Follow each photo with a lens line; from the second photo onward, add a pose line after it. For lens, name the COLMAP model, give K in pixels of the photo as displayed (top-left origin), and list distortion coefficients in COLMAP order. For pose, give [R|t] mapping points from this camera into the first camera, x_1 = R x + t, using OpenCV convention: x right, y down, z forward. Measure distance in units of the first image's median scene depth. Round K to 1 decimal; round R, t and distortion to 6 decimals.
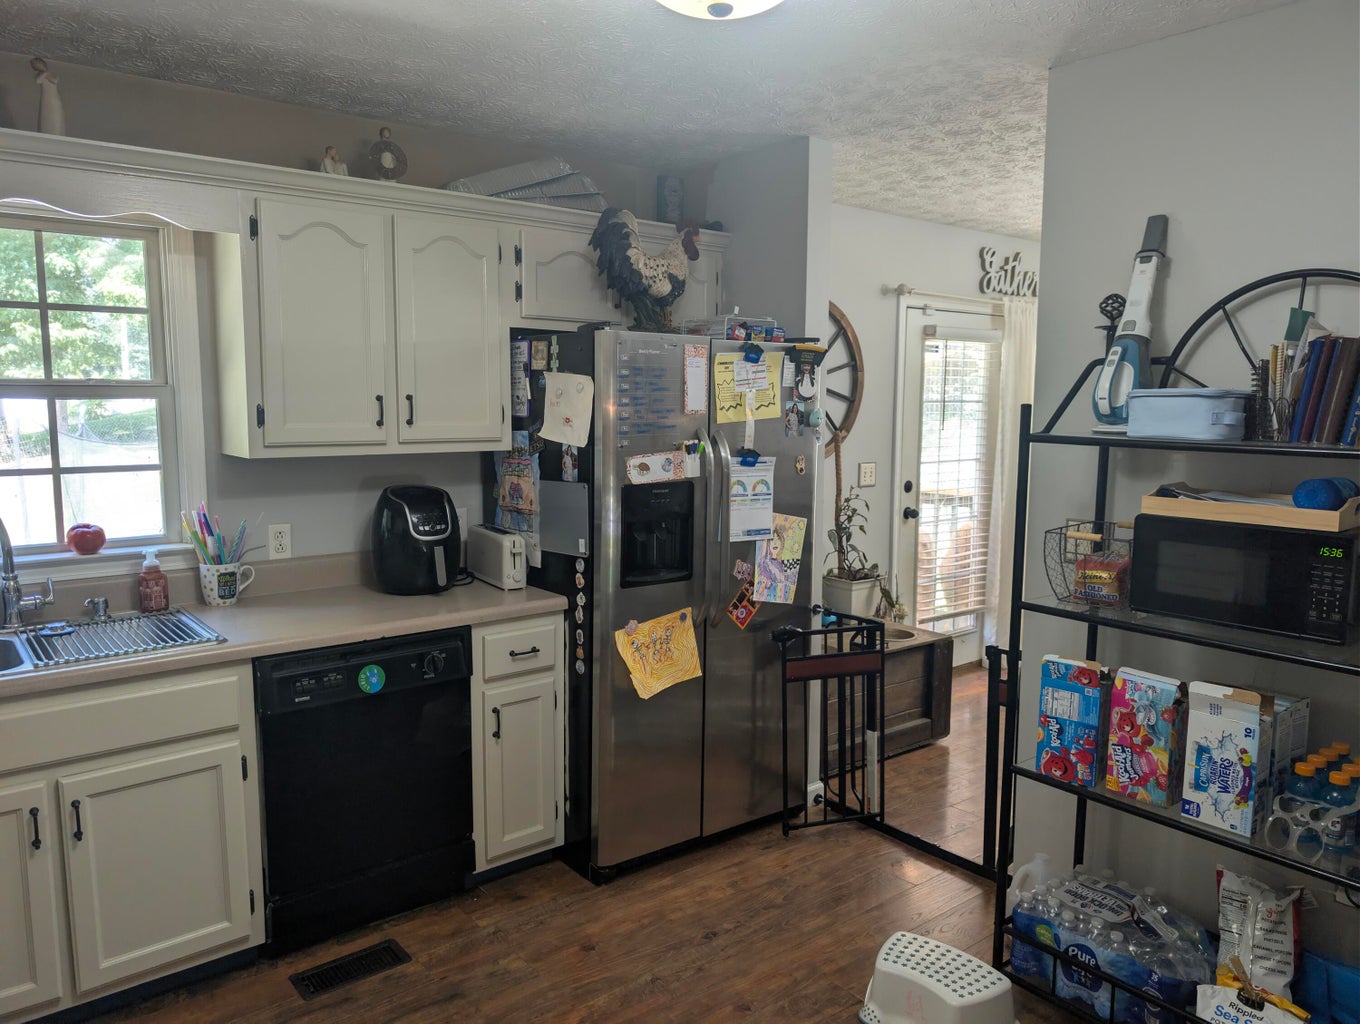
lens RADIAL K [[968.3, 0, 685.7], [0, 968.3, 508.5], [0, 0, 1]] dist [0.006879, -0.009419]
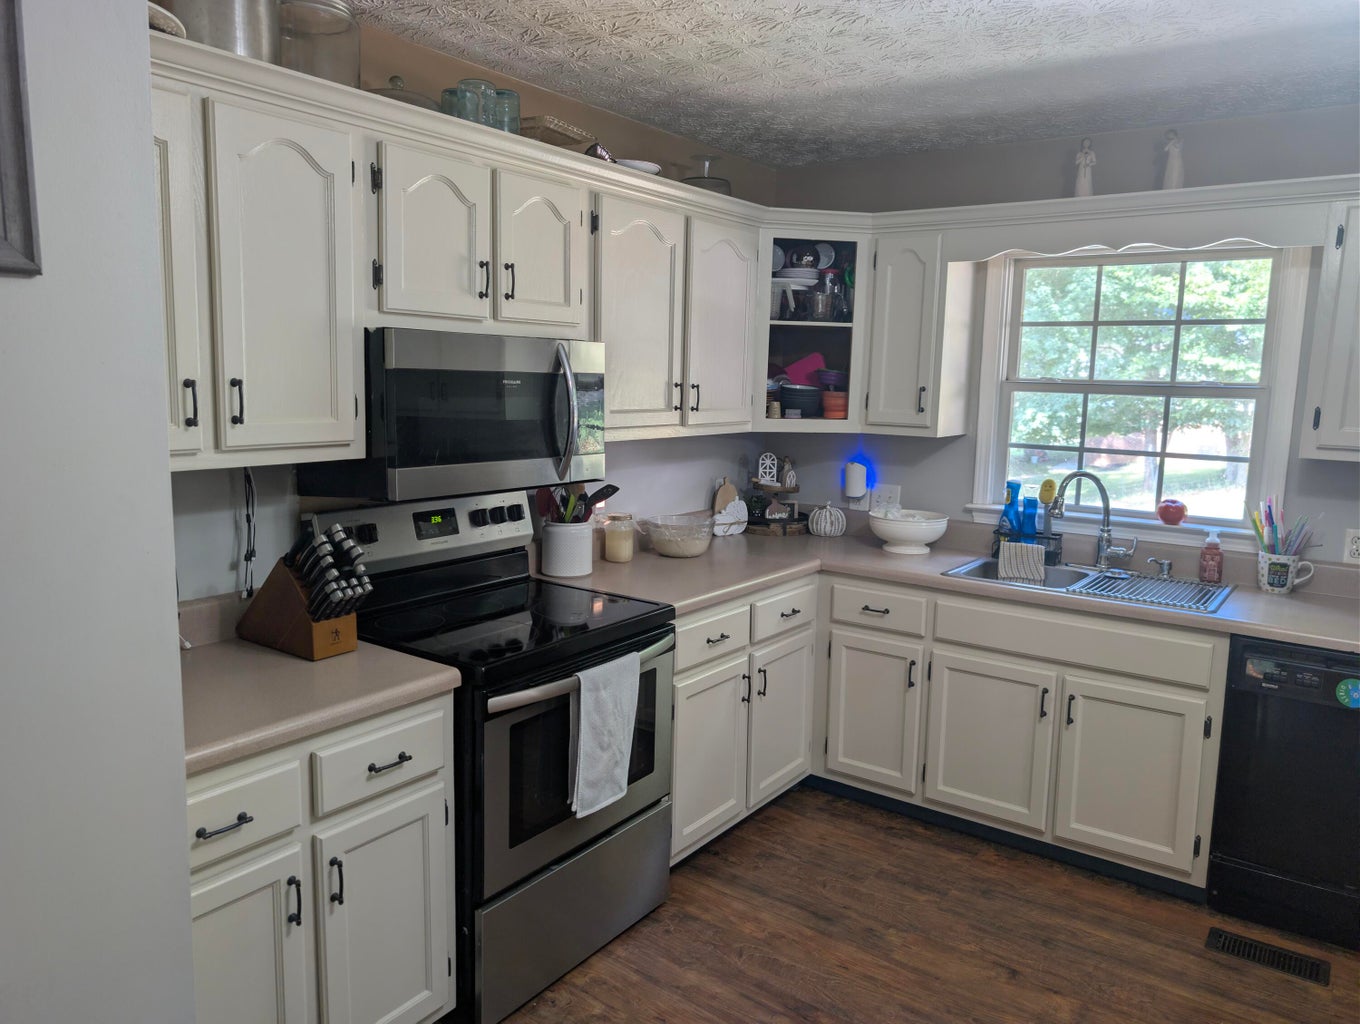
lens RADIAL K [[968.3, 0, 681.0], [0, 968.3, 512.5], [0, 0, 1]] dist [0.006879, -0.009419]
pose [[0.258444, 0.137699, -0.956162, 0.402097], [-0.133343, 0.985399, 0.105868, -0.015316], [0.956779, 0.100137, 0.273031, 0.073122]]
